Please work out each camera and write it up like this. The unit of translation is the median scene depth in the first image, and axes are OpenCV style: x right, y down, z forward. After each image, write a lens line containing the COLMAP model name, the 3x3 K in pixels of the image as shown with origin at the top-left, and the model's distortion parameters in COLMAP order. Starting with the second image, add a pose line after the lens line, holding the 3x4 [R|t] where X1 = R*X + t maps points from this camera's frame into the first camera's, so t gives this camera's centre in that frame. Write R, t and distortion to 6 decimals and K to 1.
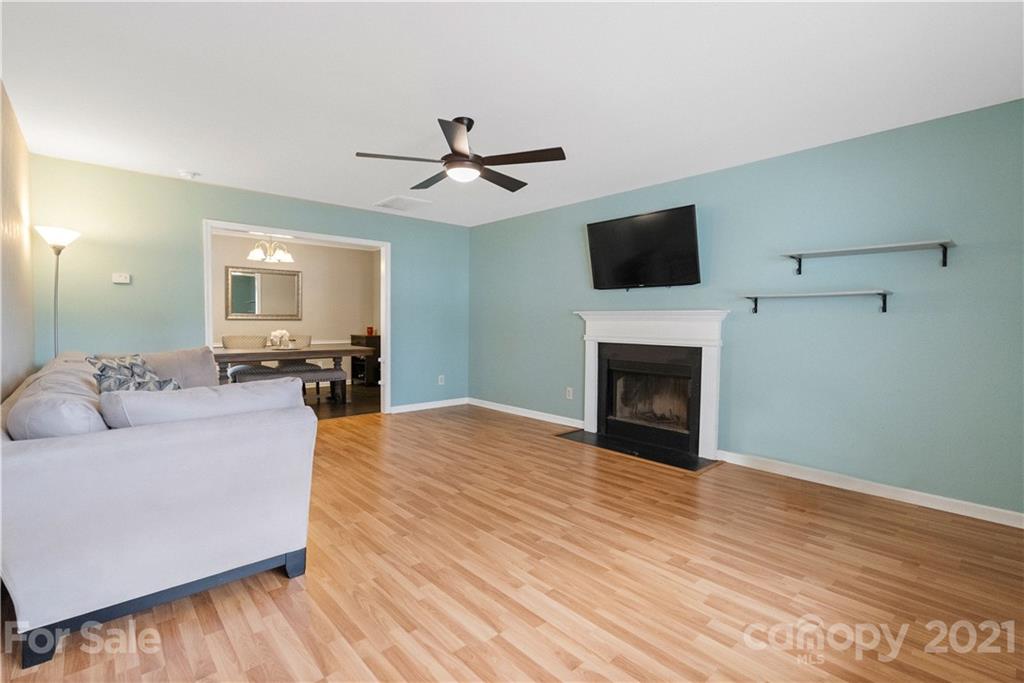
lens RADIAL K [[472.3, 0, 509.8], [0, 472.3, 339.0], [0, 0, 1]] dist [-0.013719, 0.000100]
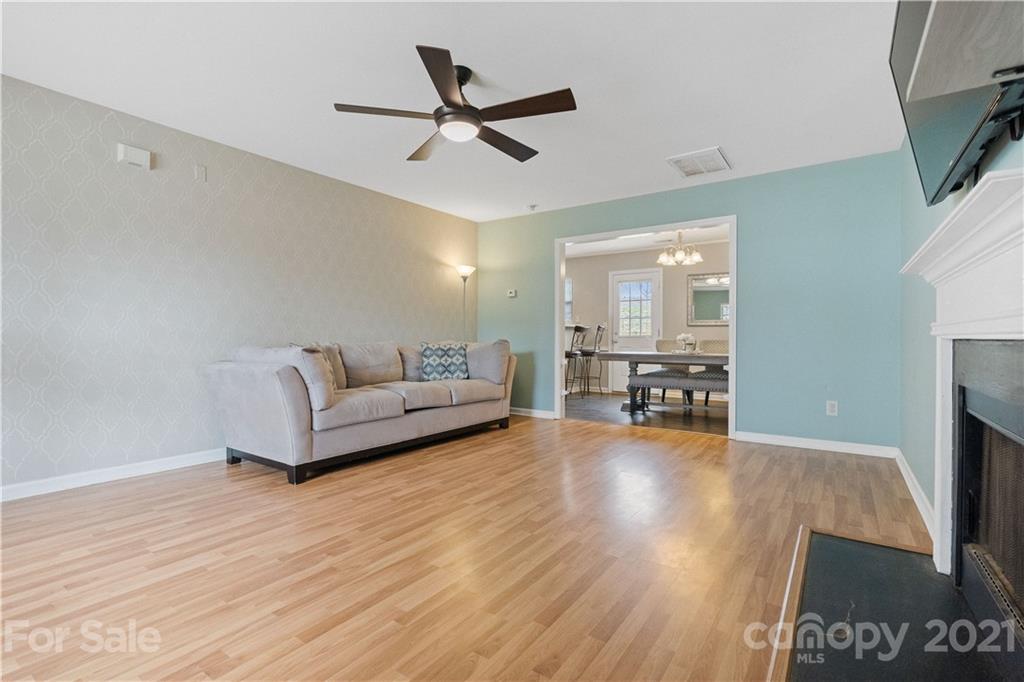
lens RADIAL K [[472.3, 0, 509.8], [0, 472.3, 338.5], [0, 0, 1]] dist [-0.013719, 0.000100]
pose [[0.235473, -0.007138, -0.971855, 0.664864], [-0.038548, 0.999118, -0.016678, 0.037448], [0.971116, 0.041391, 0.234990, 0.783079]]
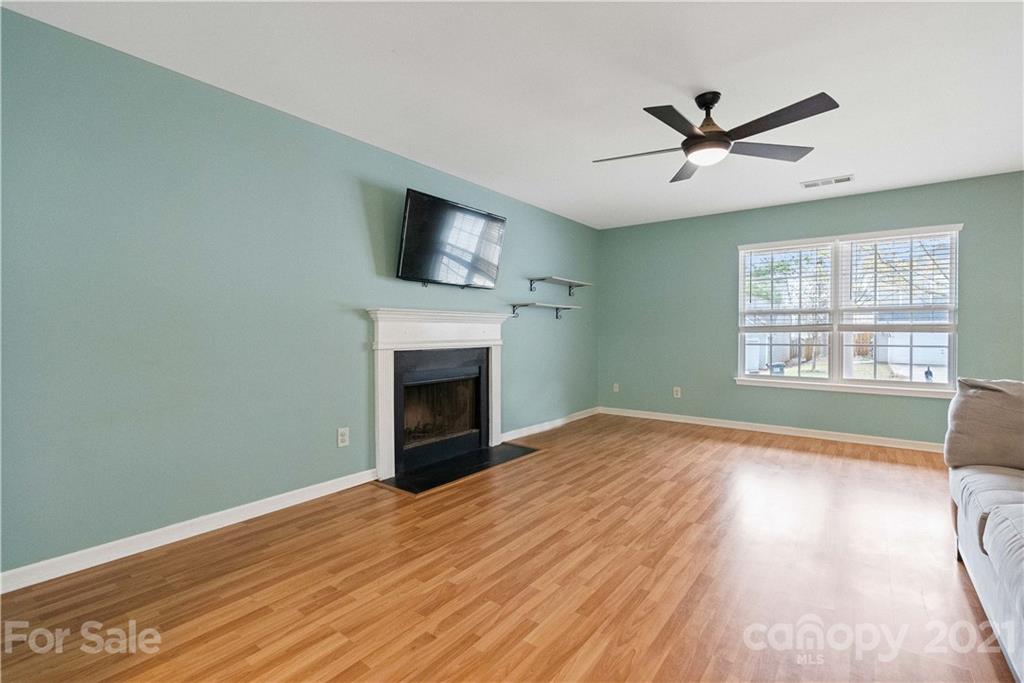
lens RADIAL K [[472.3, 0, 509.8], [0, 472.3, 339.0], [0, 0, 1]] dist [-0.013719, 0.000100]
pose [[-0.186125, -0.029503, 0.982083, -0.786713], [0.036698, 0.998643, 0.036955, -0.044964], [-0.981840, 0.042918, -0.184790, 1.338800]]
